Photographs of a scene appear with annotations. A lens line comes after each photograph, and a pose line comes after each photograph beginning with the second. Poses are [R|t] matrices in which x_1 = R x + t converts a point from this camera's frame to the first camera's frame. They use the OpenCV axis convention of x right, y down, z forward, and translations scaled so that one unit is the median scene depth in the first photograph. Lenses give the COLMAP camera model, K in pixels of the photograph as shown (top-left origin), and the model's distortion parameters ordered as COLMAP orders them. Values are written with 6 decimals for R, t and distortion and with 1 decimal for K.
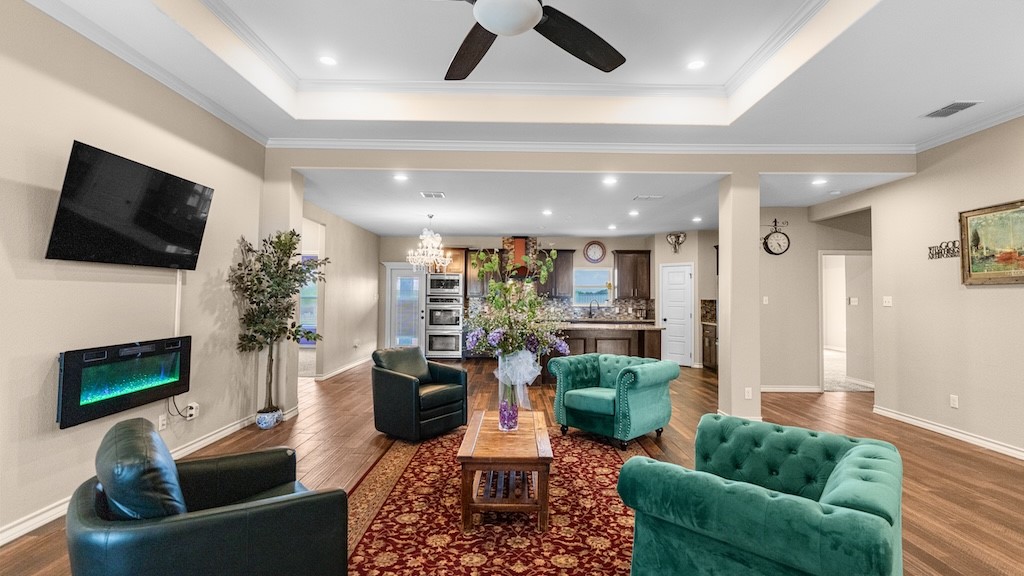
lens RADIAL K [[457.1, 0, 506.6], [0, 457.1, 285.5], [0, 0, 1]] dist [-0.012741, 0.003722]
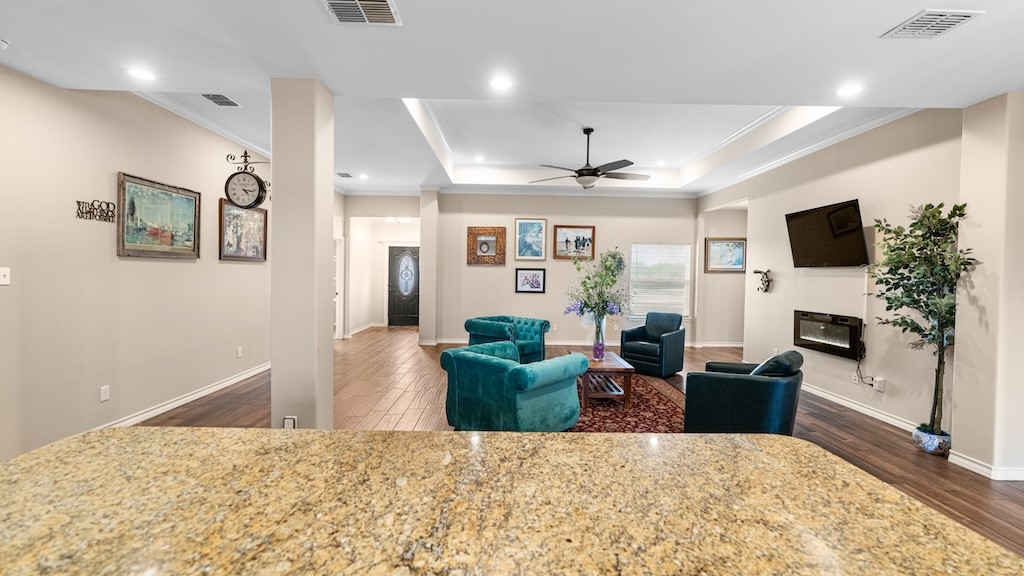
lens RADIAL K [[457.1, 0, 515.4], [0, 457.1, 280.4], [0, 0, 1]] dist [-0.012741, 0.003722]
pose [[-0.999119, -0.024711, -0.033906, 0.247124], [-0.024326, 0.999636, -0.011706, 0.035312], [0.034183, -0.010871, -0.999356, 1.763399]]
